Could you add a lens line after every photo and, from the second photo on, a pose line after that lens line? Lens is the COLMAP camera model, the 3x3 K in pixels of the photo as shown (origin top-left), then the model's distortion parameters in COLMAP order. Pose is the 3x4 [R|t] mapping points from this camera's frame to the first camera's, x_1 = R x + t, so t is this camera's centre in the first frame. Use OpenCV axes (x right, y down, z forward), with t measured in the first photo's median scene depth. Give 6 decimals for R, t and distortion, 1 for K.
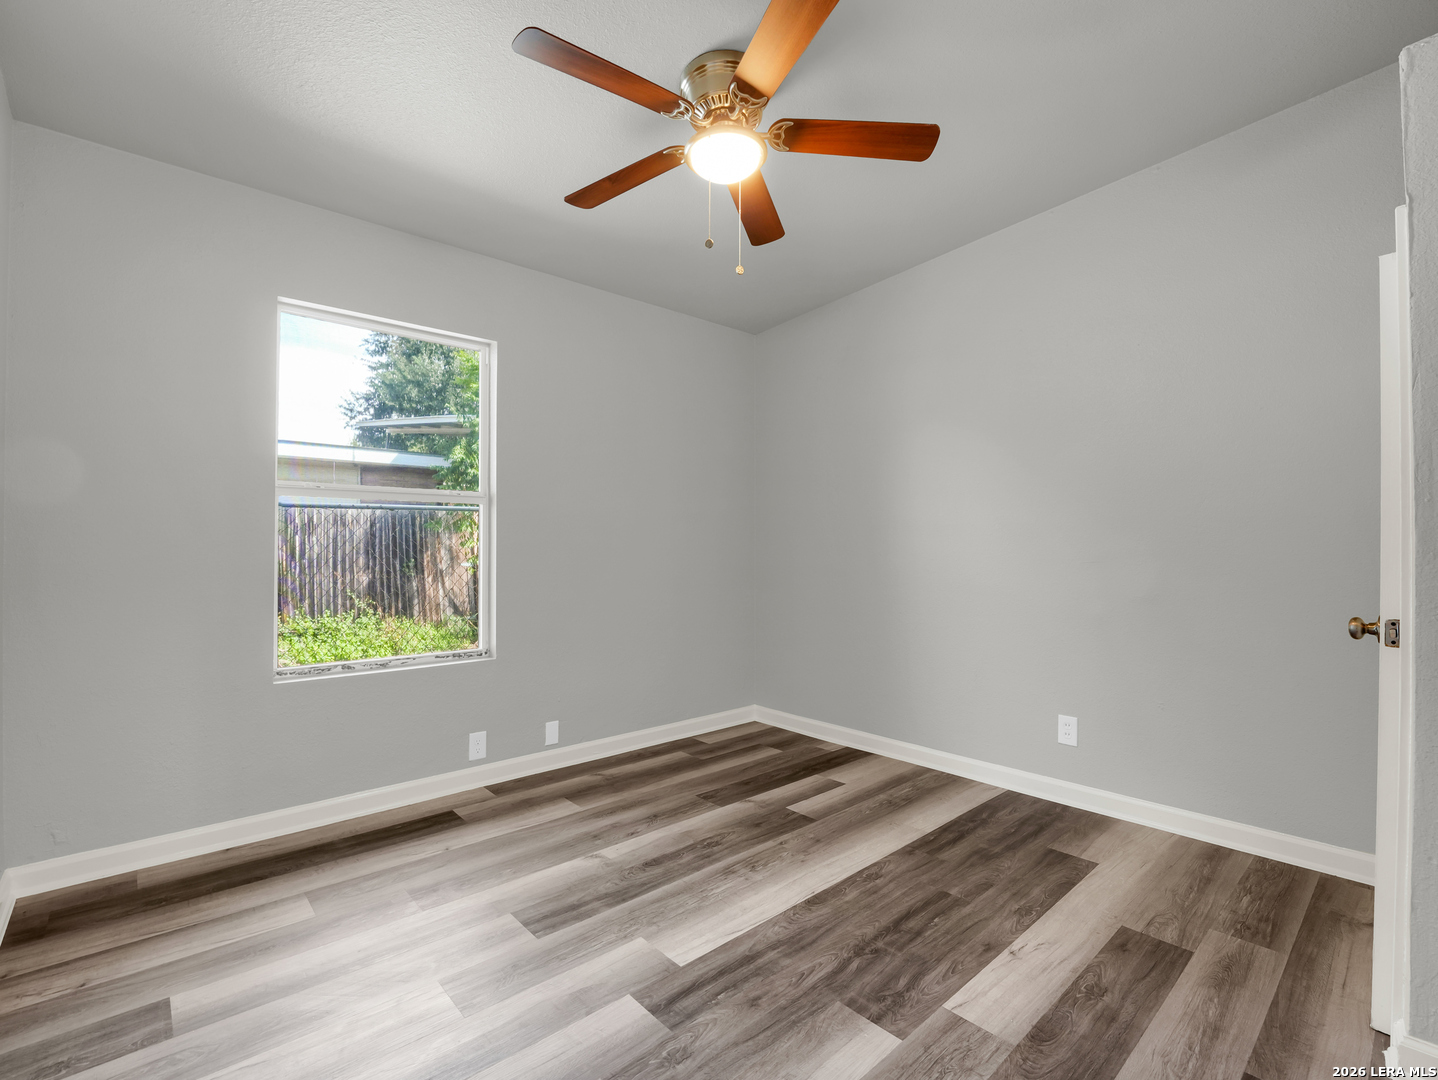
lens RADIAL K [[666.1, 0, 720.1], [0, 666.1, 546.9], [0, 0, 1]] dist [-0.021410, 0.000664]
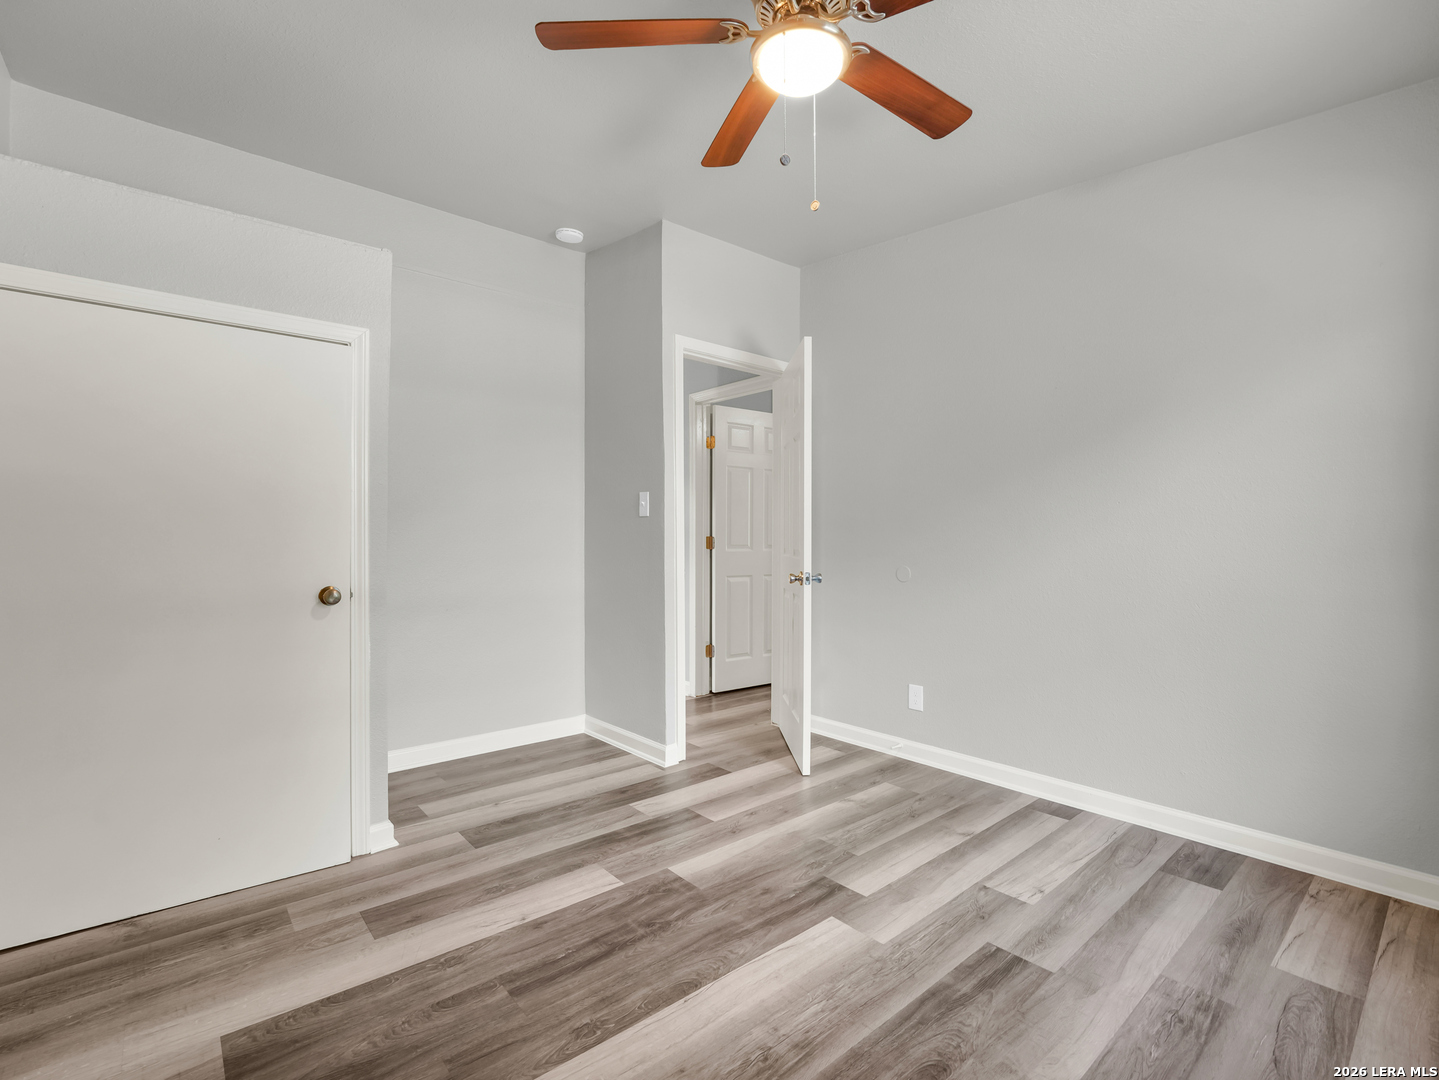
lens RADIAL K [[666.5, 0, 719.1], [0, 666.5, 536.6], [0, 0, 1]] dist [-0.021410, 0.000664]
pose [[-0.999677, -0.000832, 0.025415, 0.093084], [-0.000899, 0.999996, -0.002655, -0.000374], [-0.025413, -0.002677, -0.999673, 1.924245]]
